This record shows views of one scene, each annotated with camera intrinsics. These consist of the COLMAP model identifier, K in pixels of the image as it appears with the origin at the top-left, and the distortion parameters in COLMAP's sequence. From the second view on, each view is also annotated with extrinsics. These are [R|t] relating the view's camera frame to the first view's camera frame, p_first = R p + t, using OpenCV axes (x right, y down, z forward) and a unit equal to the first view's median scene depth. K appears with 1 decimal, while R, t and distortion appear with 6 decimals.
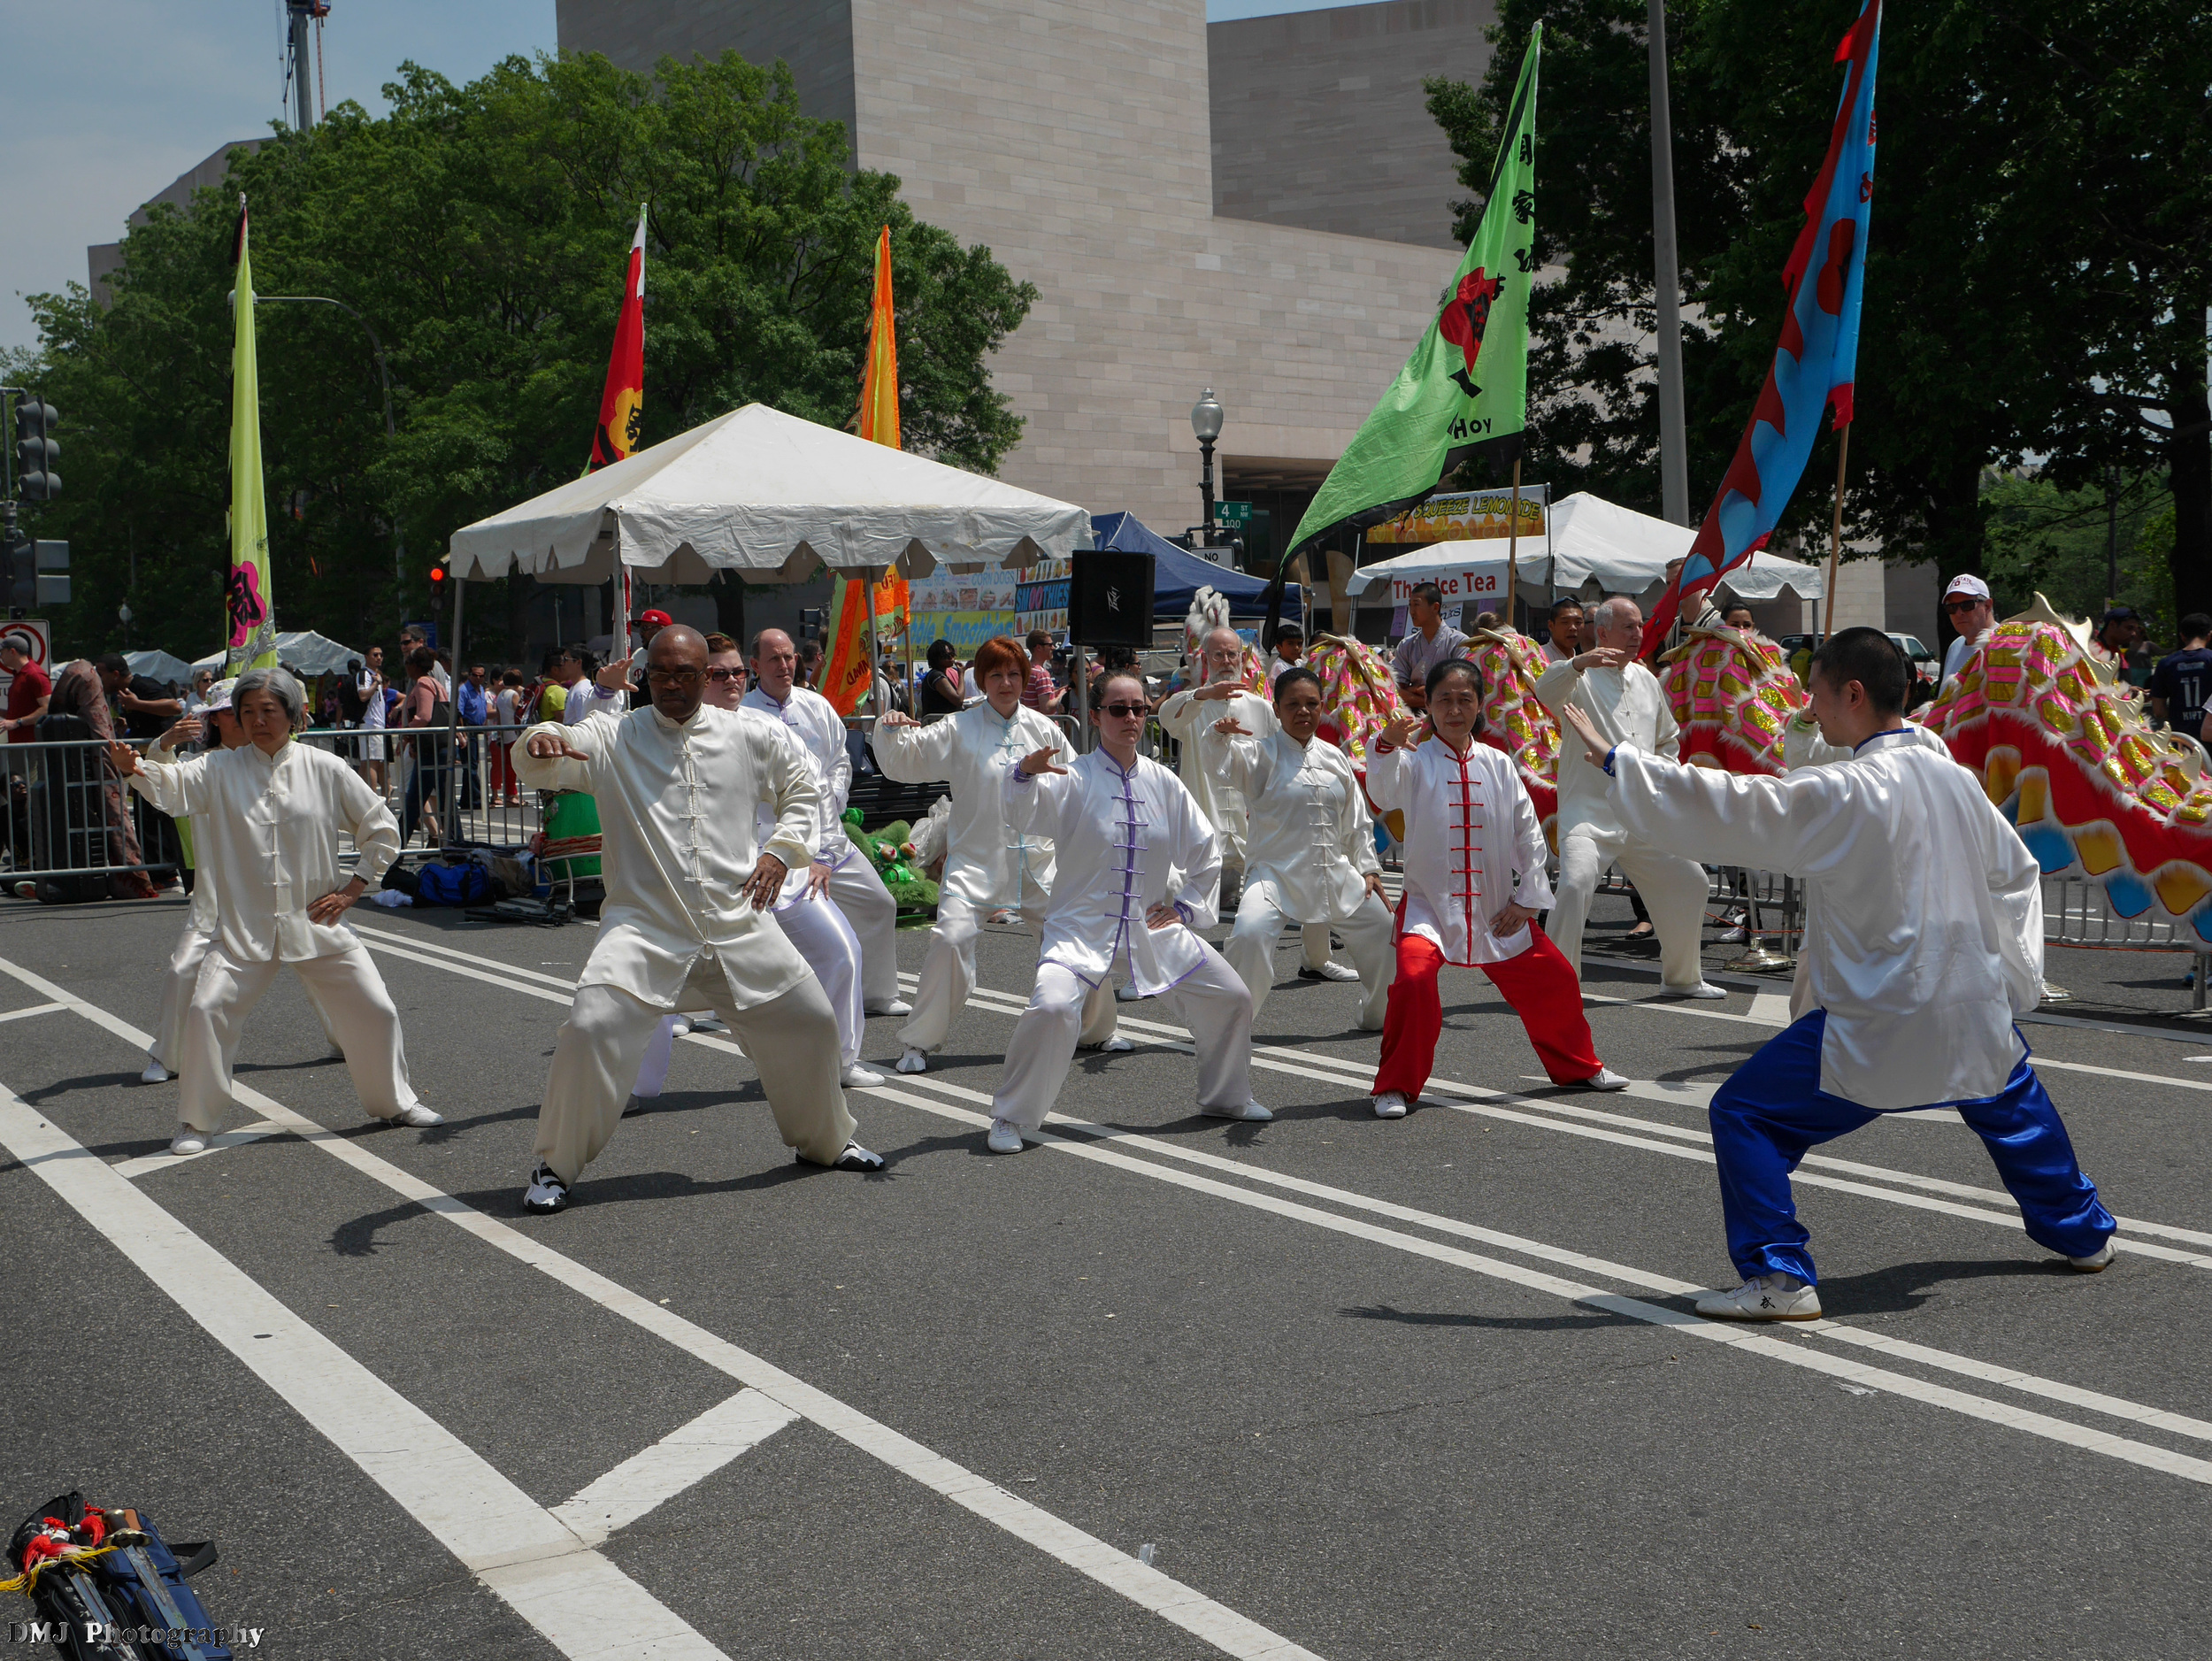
lens RADIAL K [[2954.3, 0, 1106.0], [0, 2954.3, 830.5], [0, 0, 1]] dist [-0.009544, 0.021508]
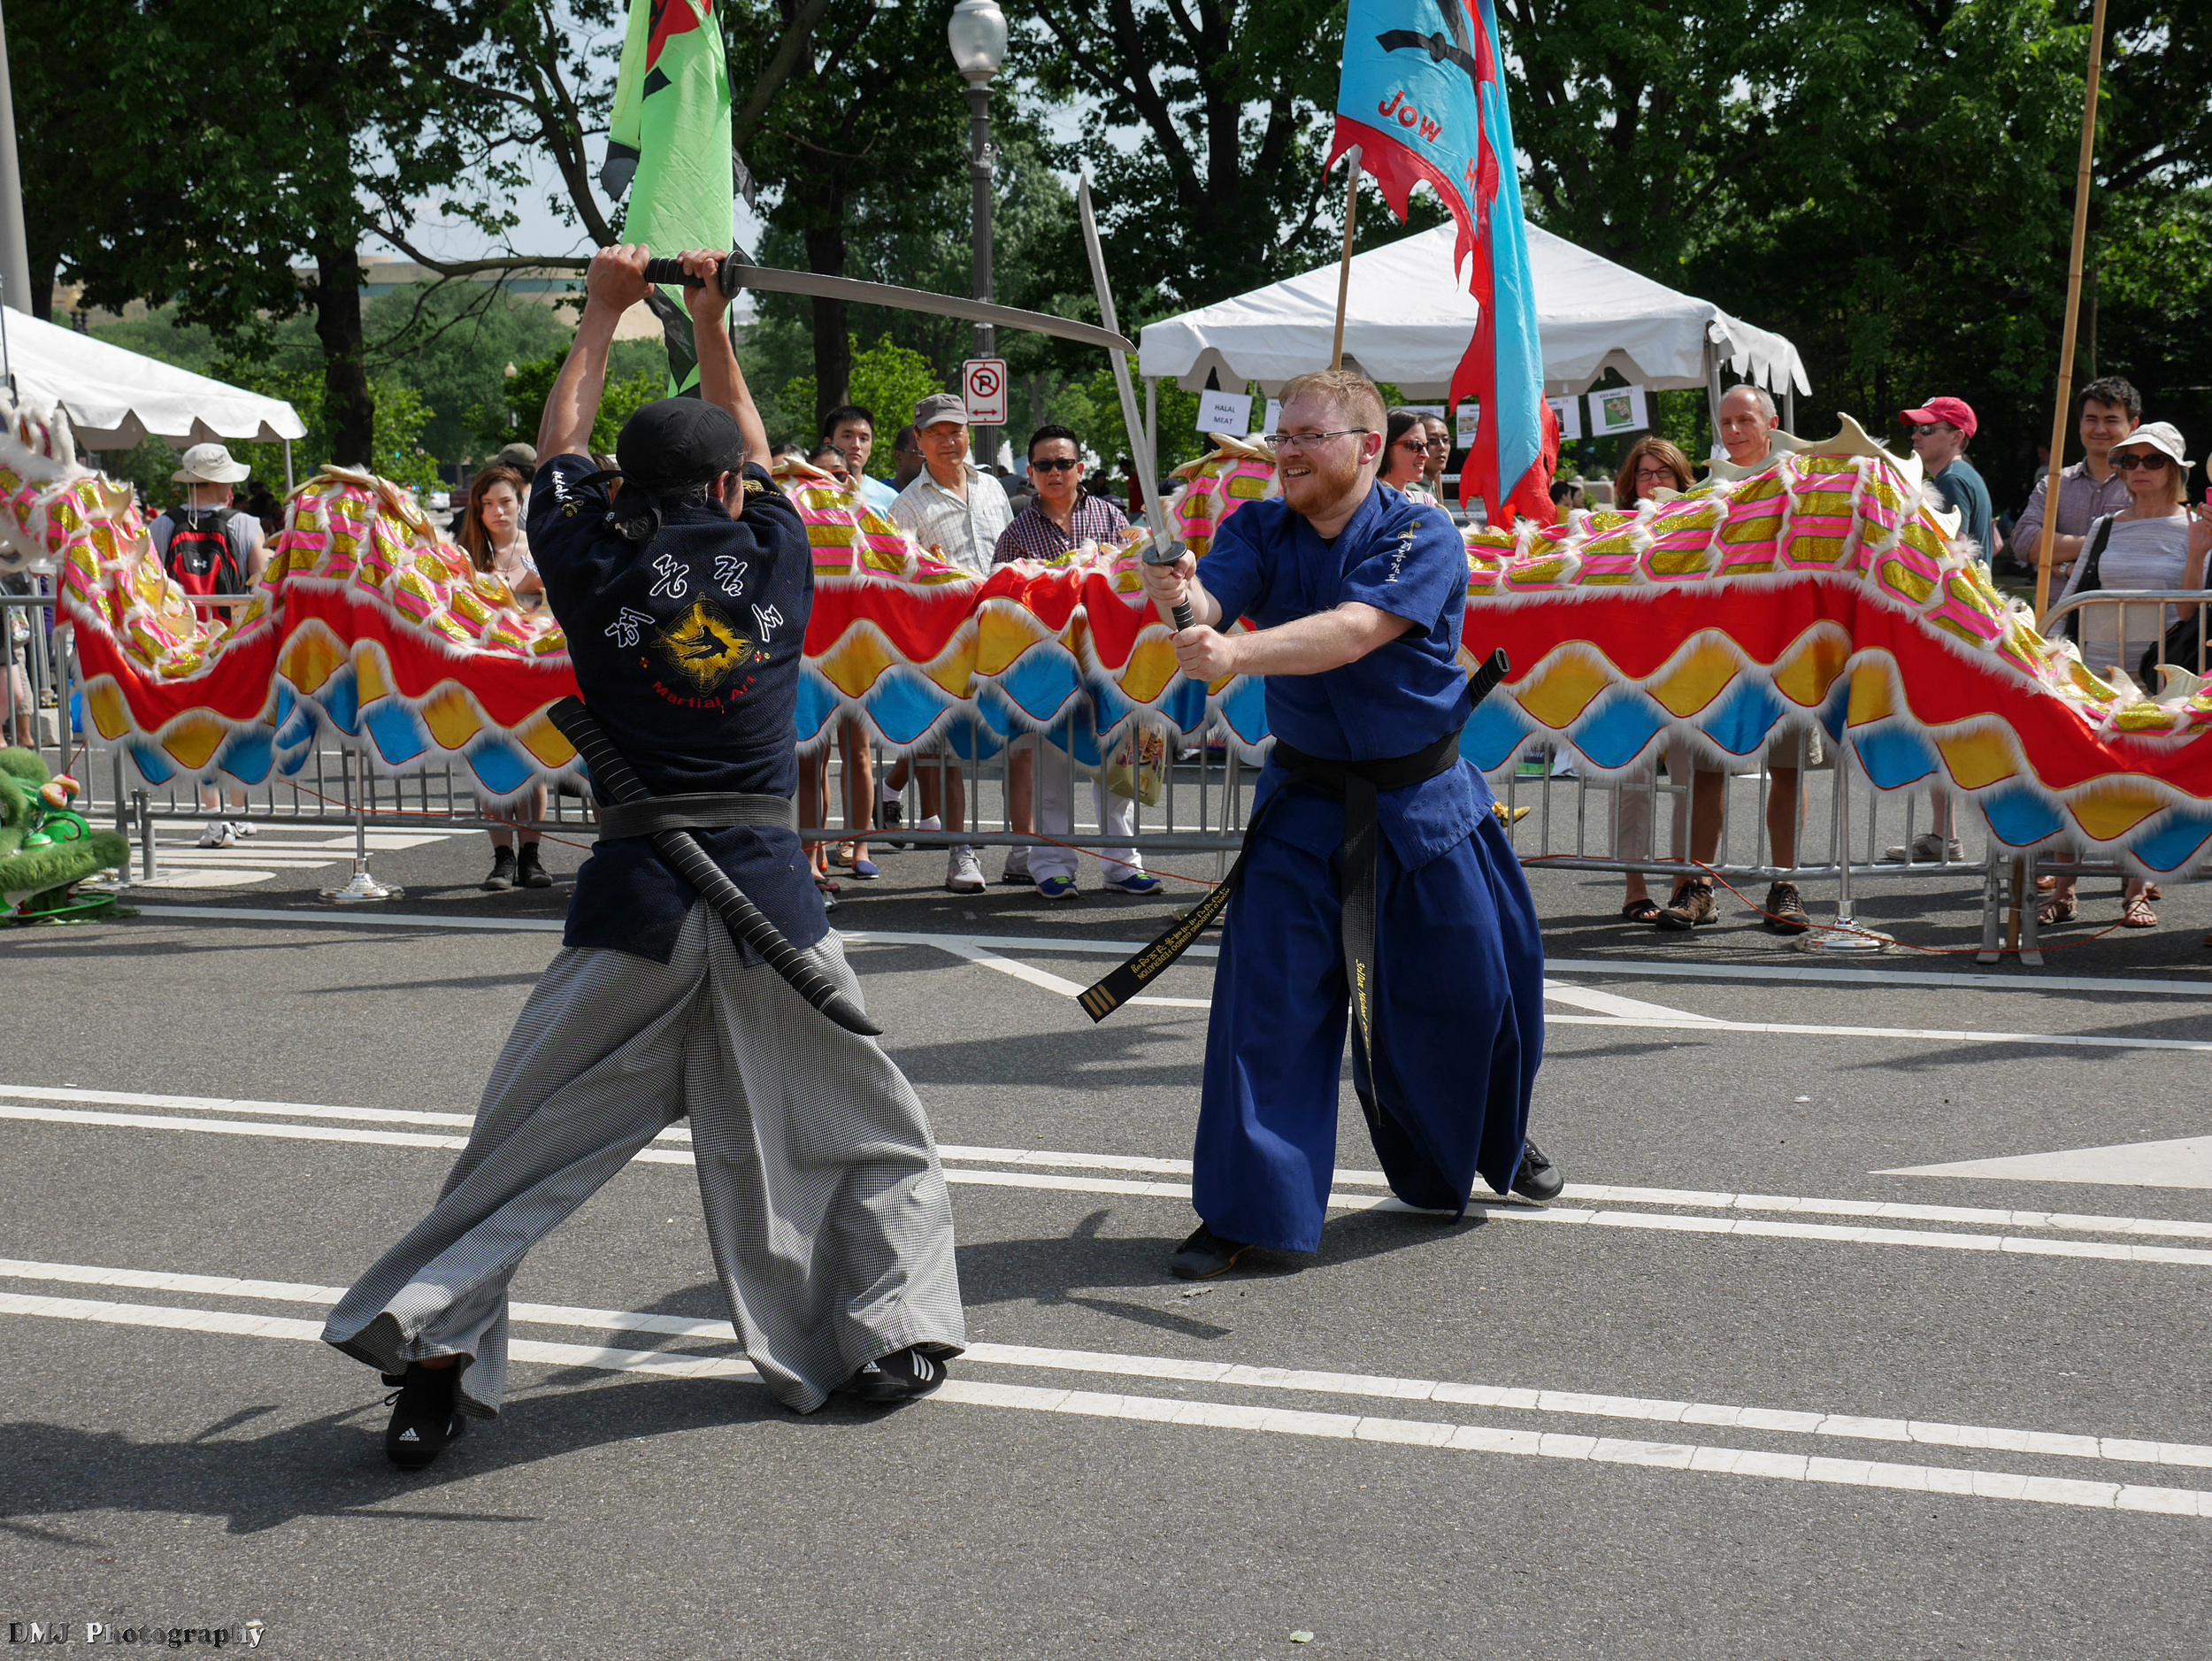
lens RADIAL K [[2904.4, 0, 1091.4], [0, 2904.4, 895.6], [0, 0, 1]] dist [-0.013260, 0.041743]
pose [[0.730730, -0.084051, 0.677472, -0.154395], [0.038396, 0.995881, 0.082139, -0.011942], [-0.681586, -0.034009, 0.730948, 0.268817]]
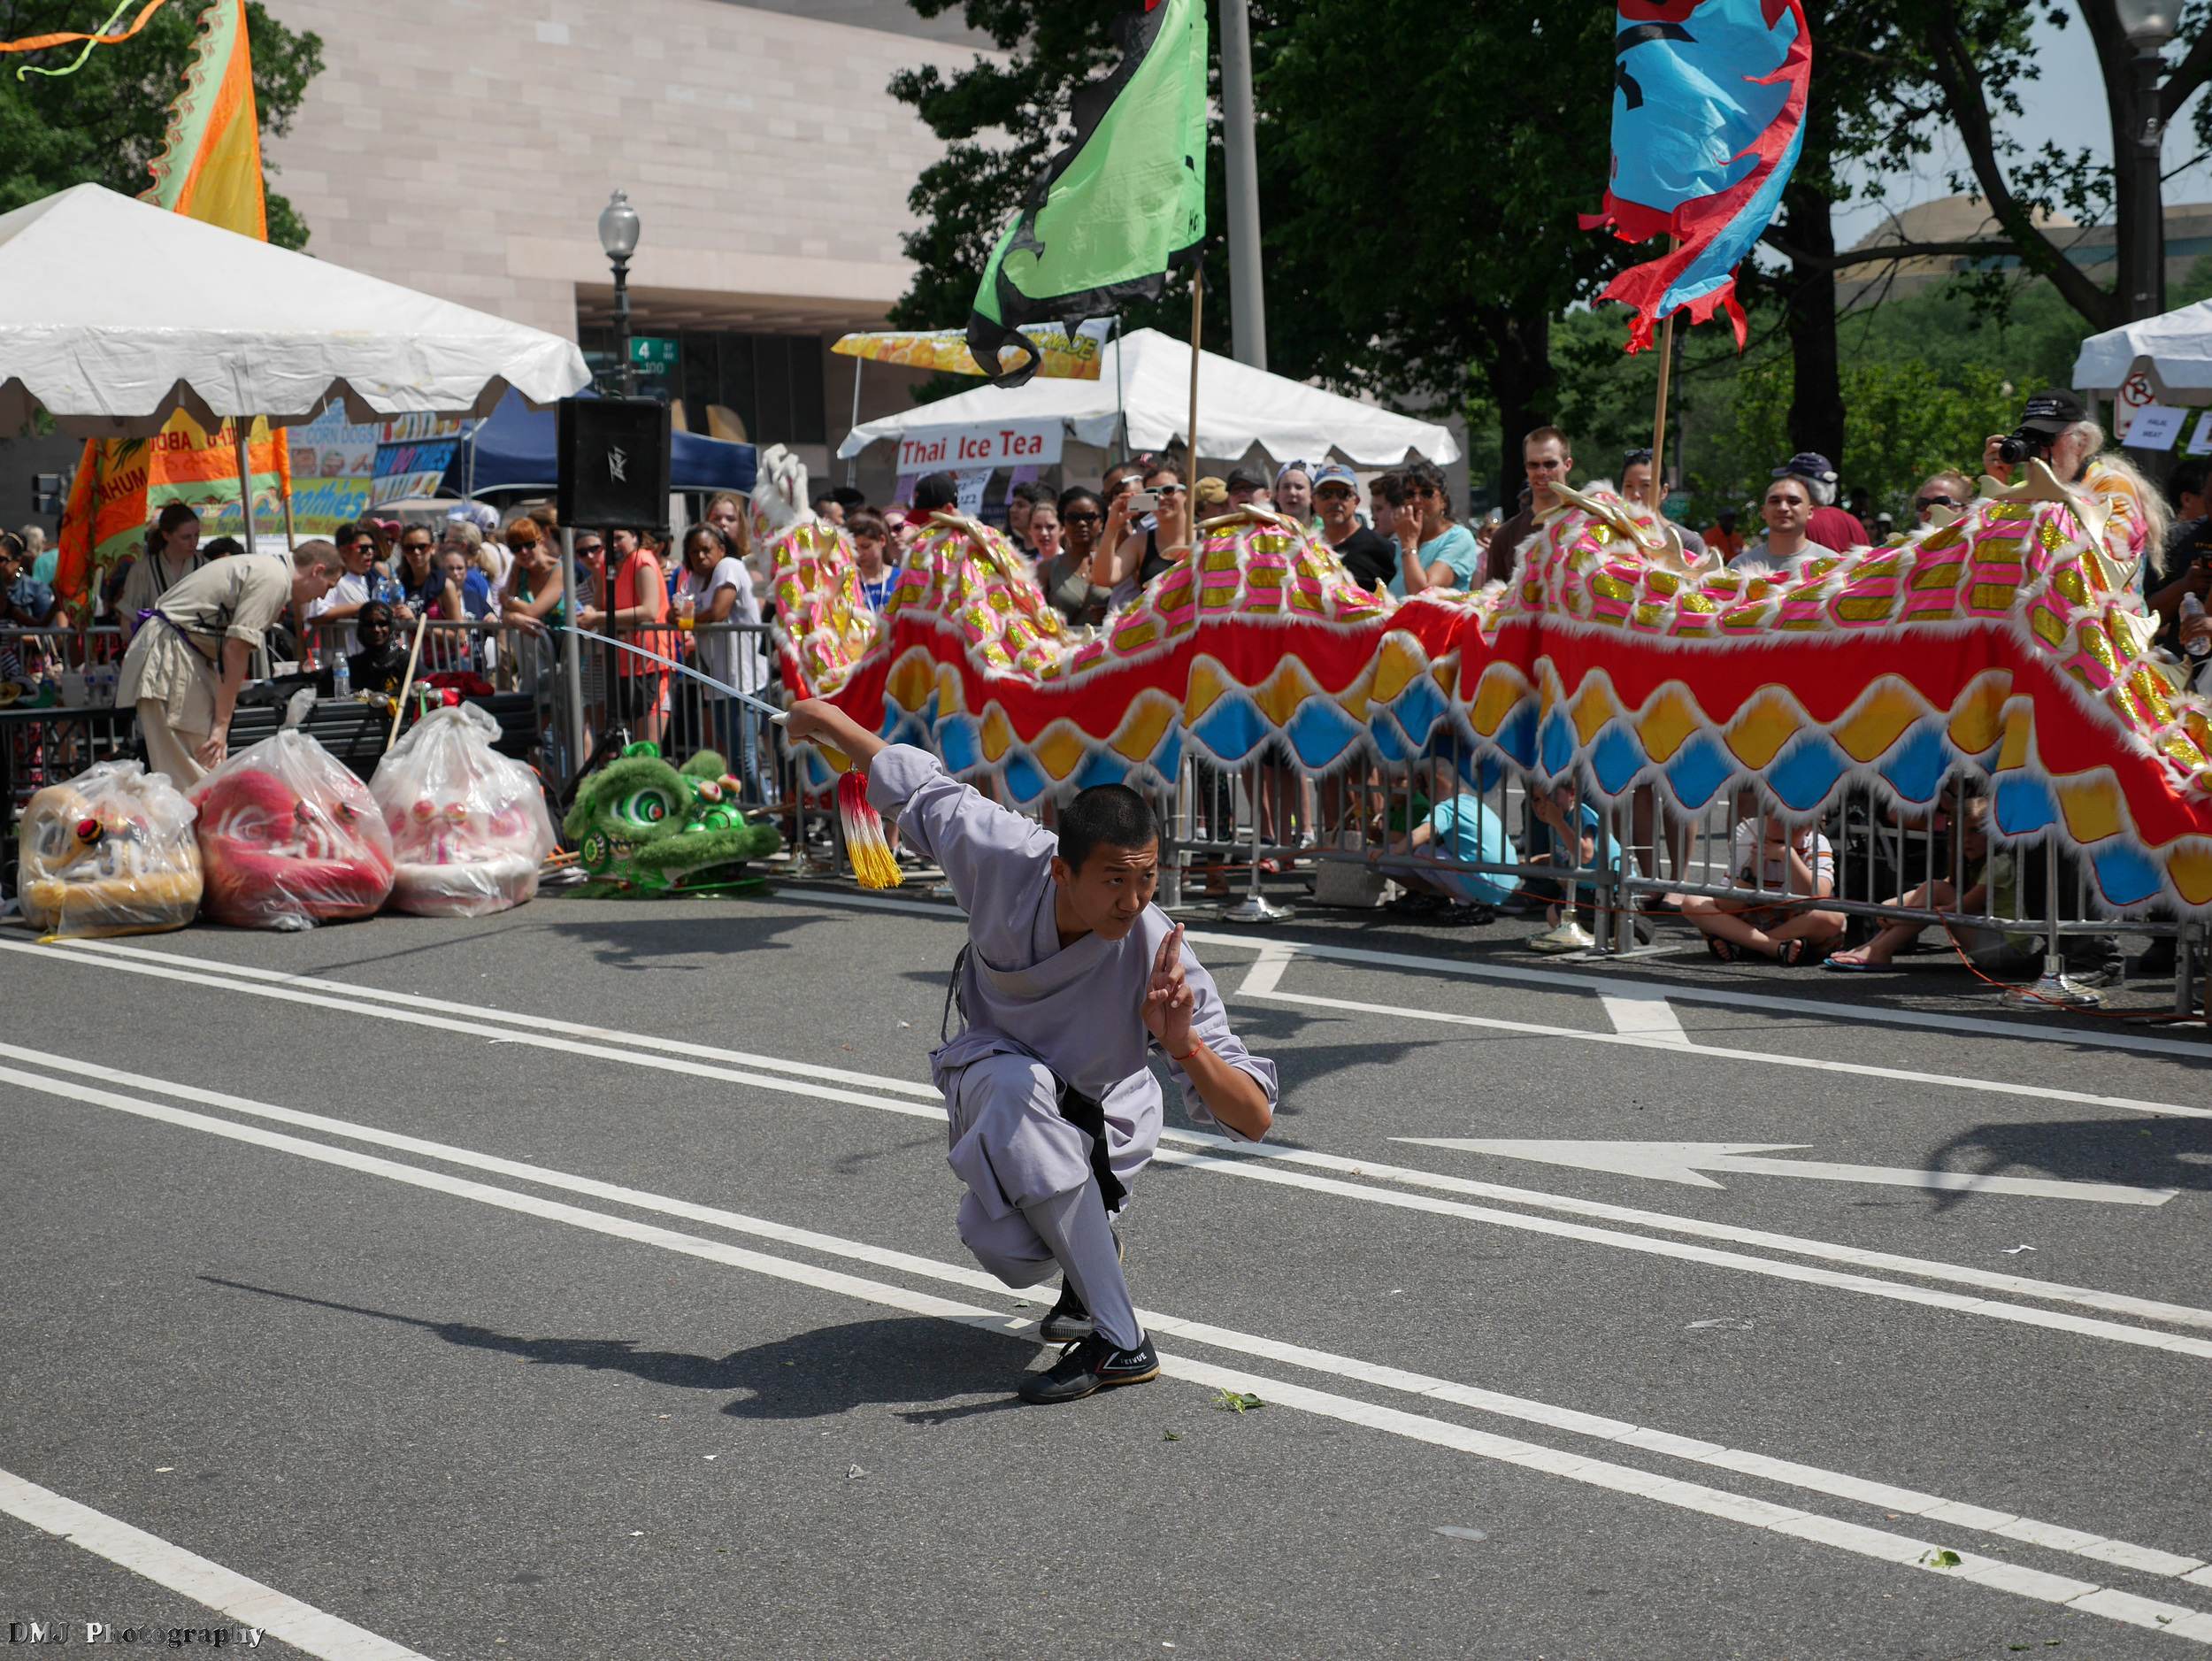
lens RADIAL K [[3683.0, 0, 1110.6], [0, 3683.0, 702.2], [0, 0, 1]] dist [0.021364, 0.264158]
pose [[0.981312, -0.007353, 0.192284, -0.037487], [0.010072, 0.999863, -0.013168, -0.004160], [-0.192161, 0.014859, 0.981251, 0.056455]]
